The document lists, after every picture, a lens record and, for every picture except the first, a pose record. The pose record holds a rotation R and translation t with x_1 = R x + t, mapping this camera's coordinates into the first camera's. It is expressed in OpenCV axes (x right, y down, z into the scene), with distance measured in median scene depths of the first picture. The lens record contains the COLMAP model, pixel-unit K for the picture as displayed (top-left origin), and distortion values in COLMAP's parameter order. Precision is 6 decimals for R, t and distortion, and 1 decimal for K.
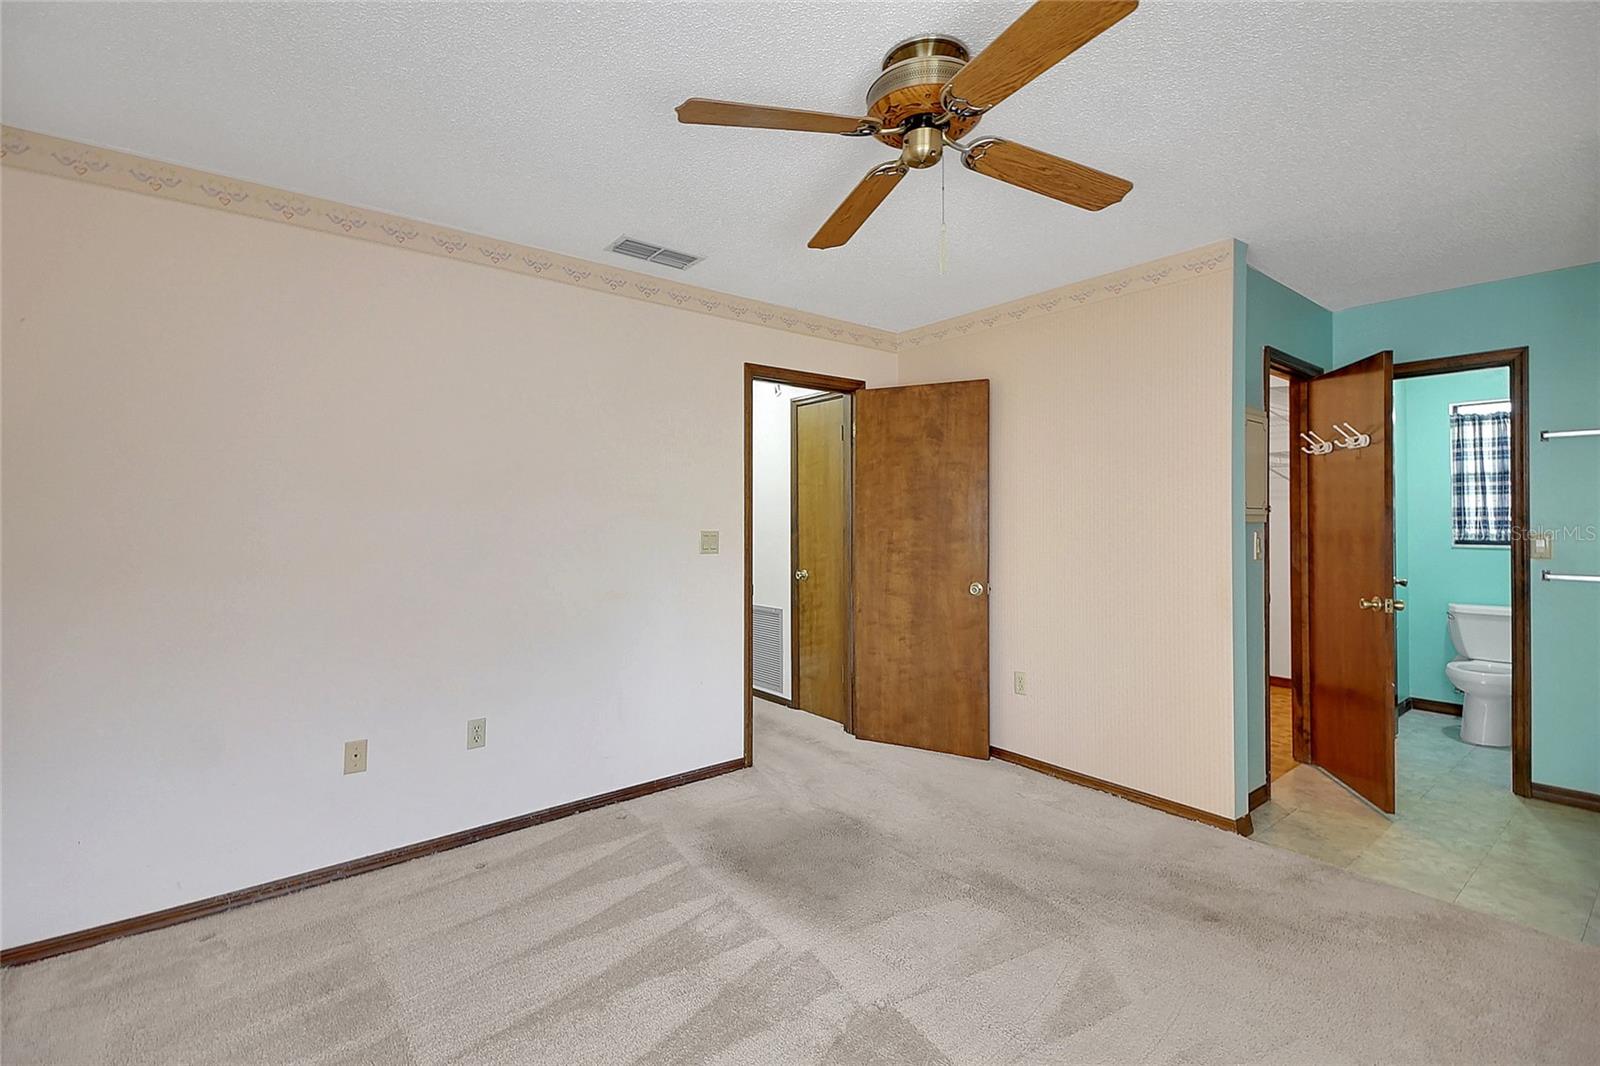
lens RADIAL K [[703.2, 0, 765.9], [0, 703.2, 508.6], [0, 0, 1]] dist [0.050520, -0.020796]
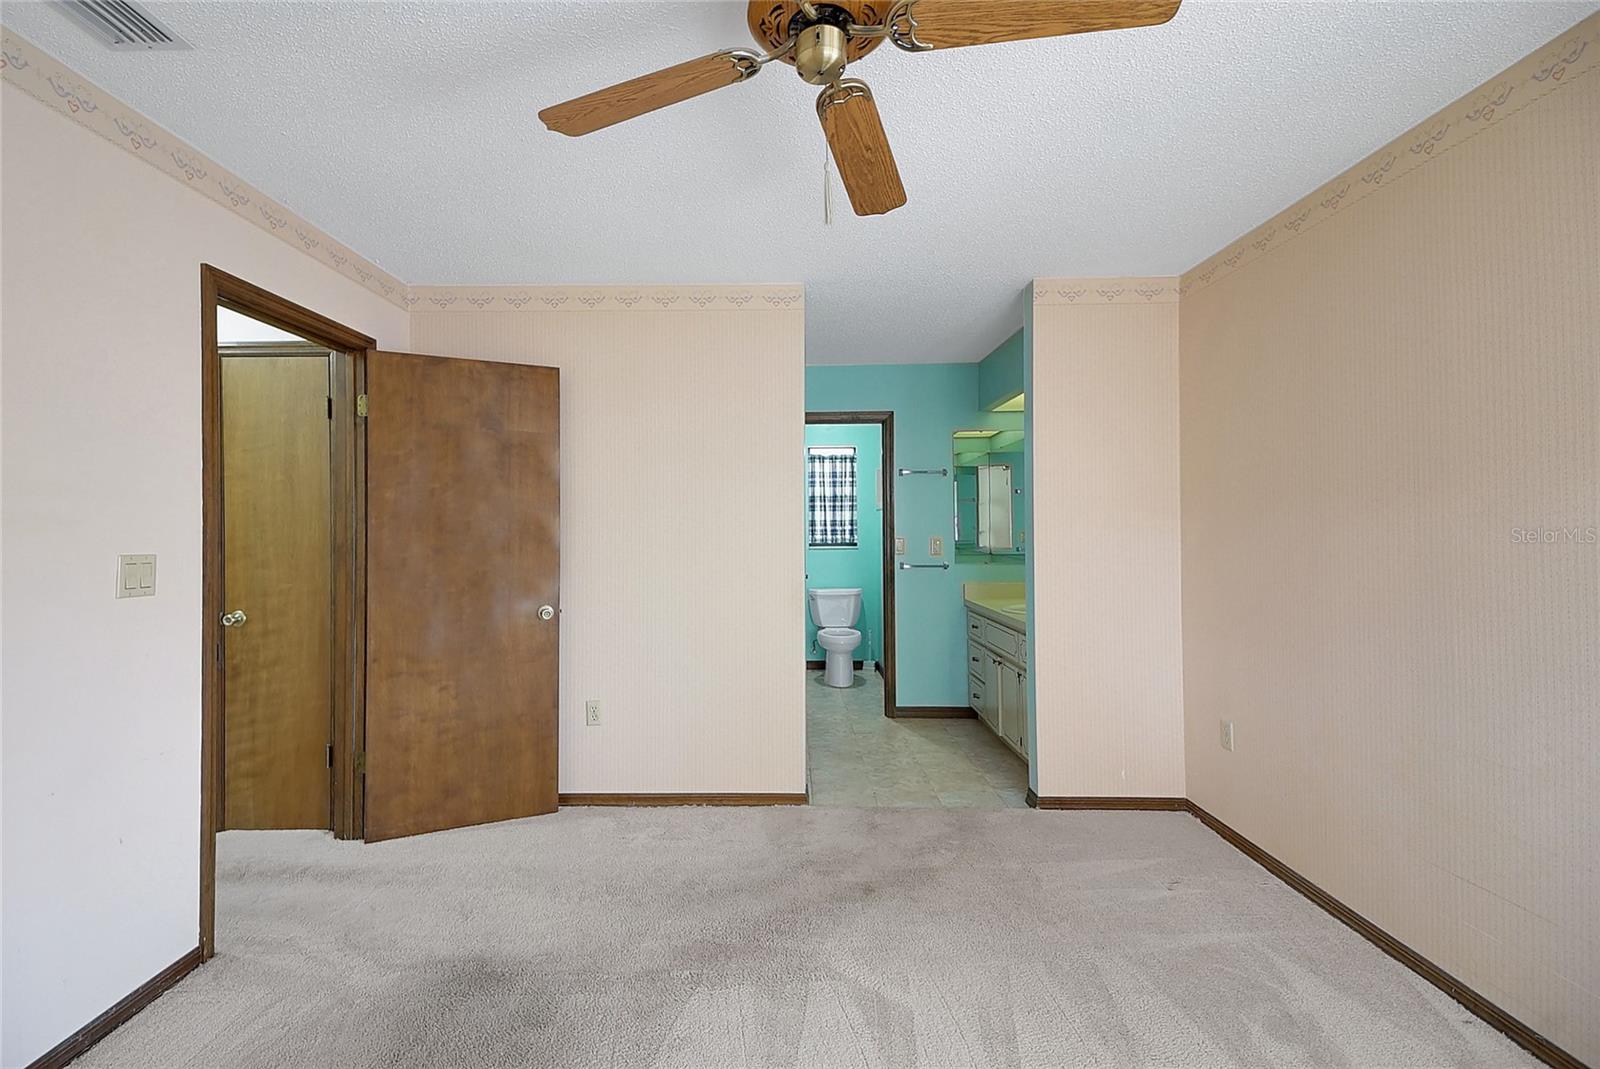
lens RADIAL K [[703.0, 0, 771.4], [0, 703.0, 514.2], [0, 0, 1]] dist [0.048196, -0.021794]
pose [[0.623132, 0.012987, 0.782009, -0.191993], [-0.006272, 0.999913, -0.011609, 0.003704], [-0.782092, 0.002329, 0.623159, 0.251663]]
